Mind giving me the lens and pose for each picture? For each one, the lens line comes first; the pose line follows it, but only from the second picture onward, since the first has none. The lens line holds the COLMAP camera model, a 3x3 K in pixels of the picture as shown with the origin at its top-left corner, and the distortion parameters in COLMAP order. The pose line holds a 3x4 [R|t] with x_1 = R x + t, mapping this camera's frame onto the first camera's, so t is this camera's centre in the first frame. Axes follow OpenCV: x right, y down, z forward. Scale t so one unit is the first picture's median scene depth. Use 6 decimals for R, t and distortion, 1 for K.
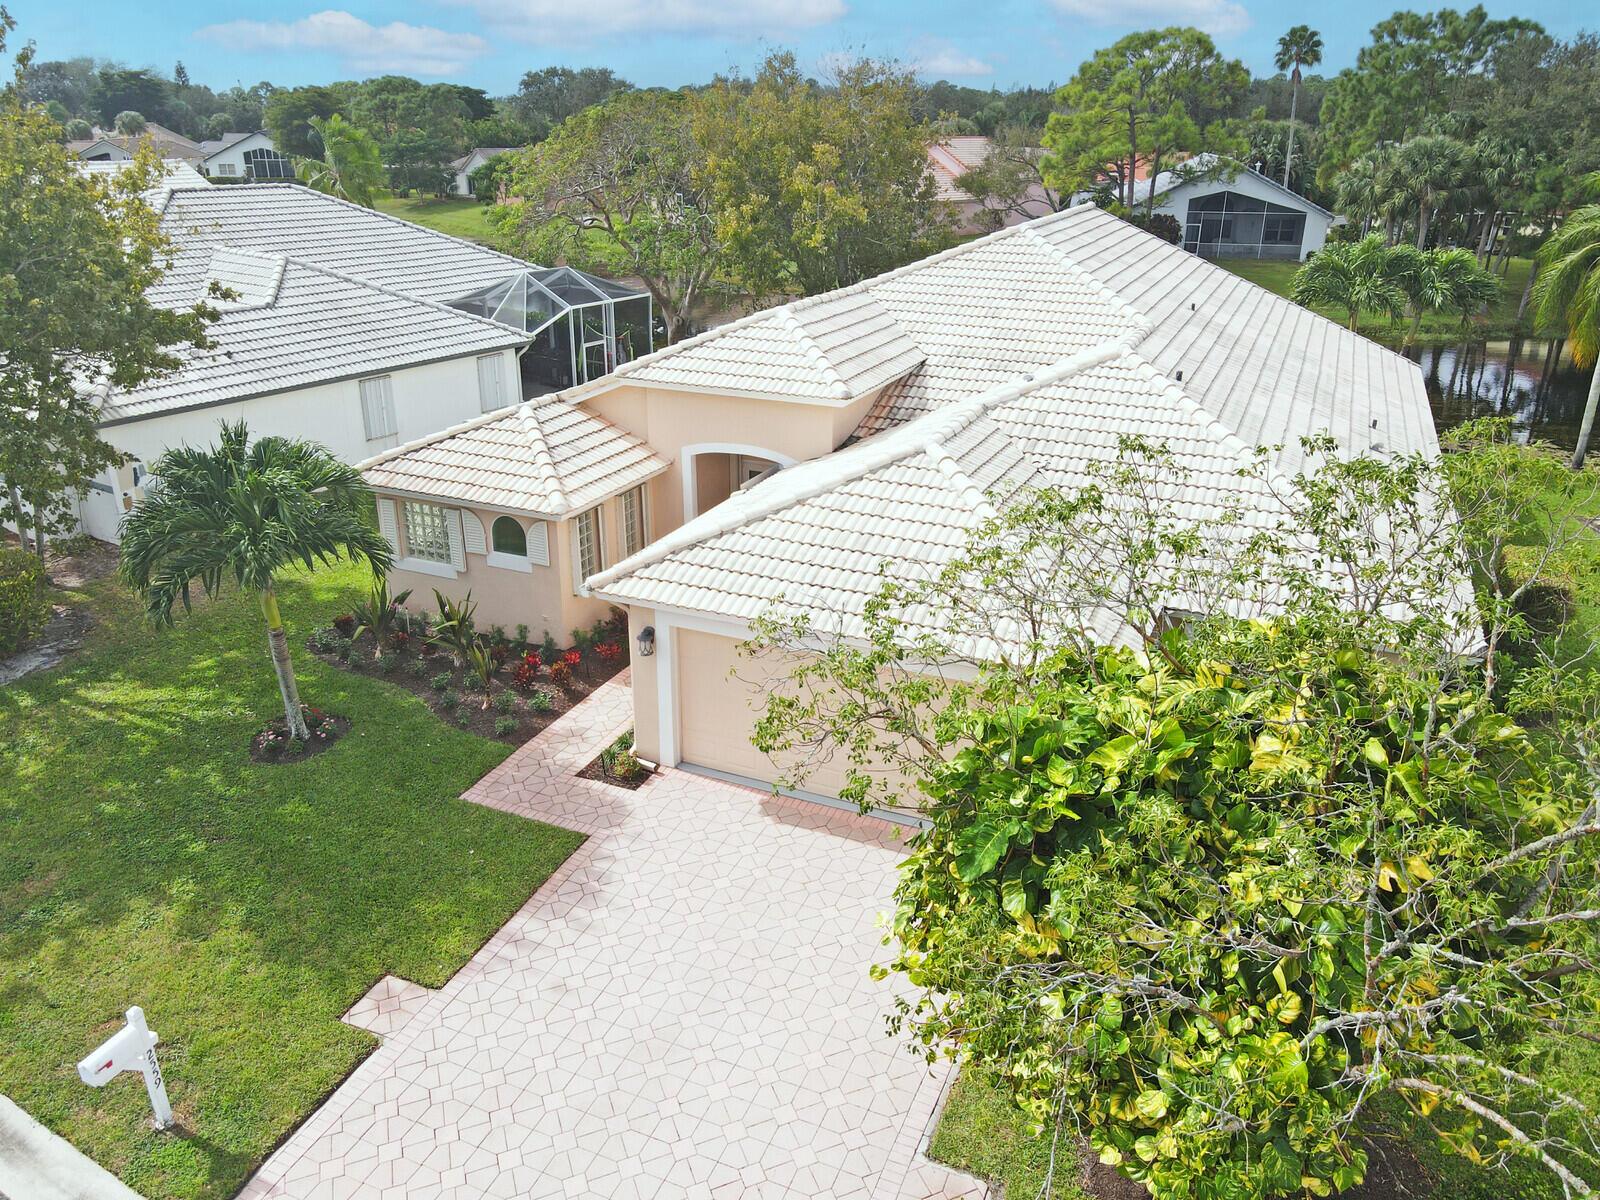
lens RADIAL K [[1175.6, 0, 800.1], [0, 1175.6, 598.1], [0, 0, 1]] dist [0.023417, -0.012710]
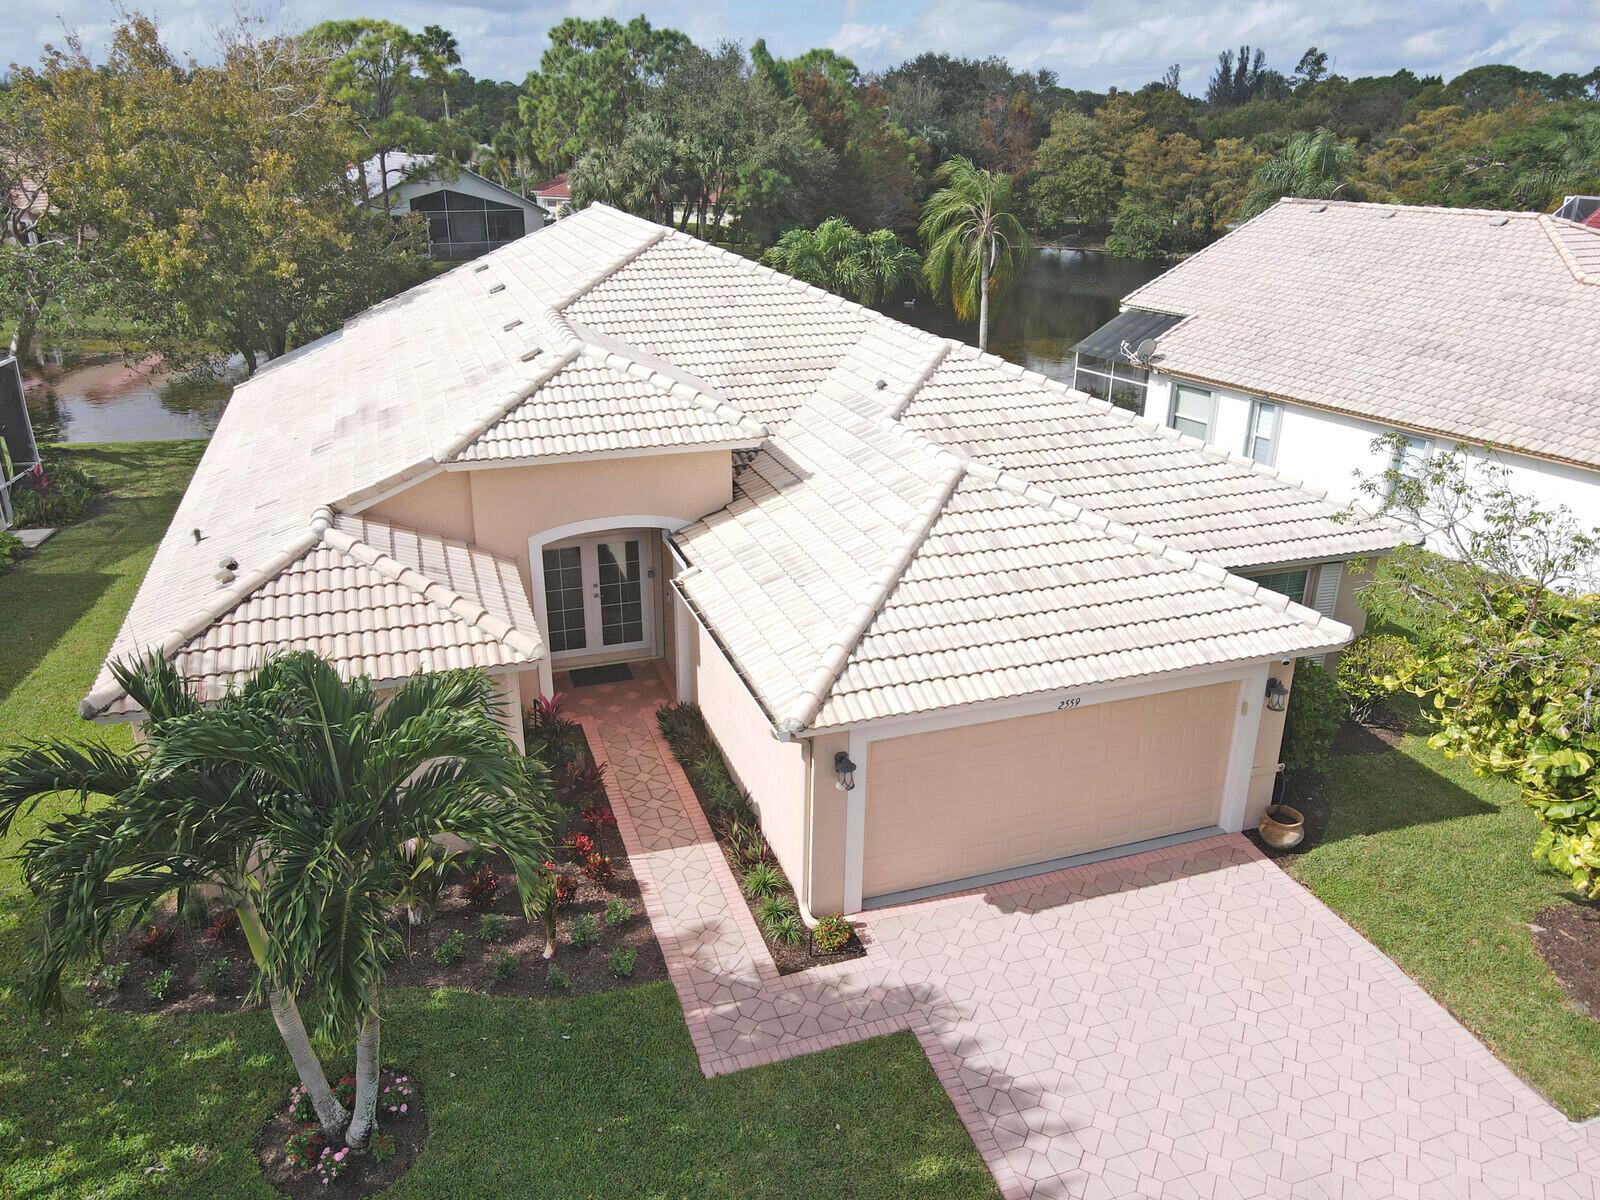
lens RADIAL K [[1175.6, 0, 806.1], [0, 1175.6, 603.9], [0, 0, 1]] dist [0.023417, -0.012710]
pose [[0.730521, -0.256905, 0.632723, -0.461485], [0.254136, 0.962263, 0.097291, -0.114399], [-0.633840, 0.089724, 0.768242, 0.300119]]
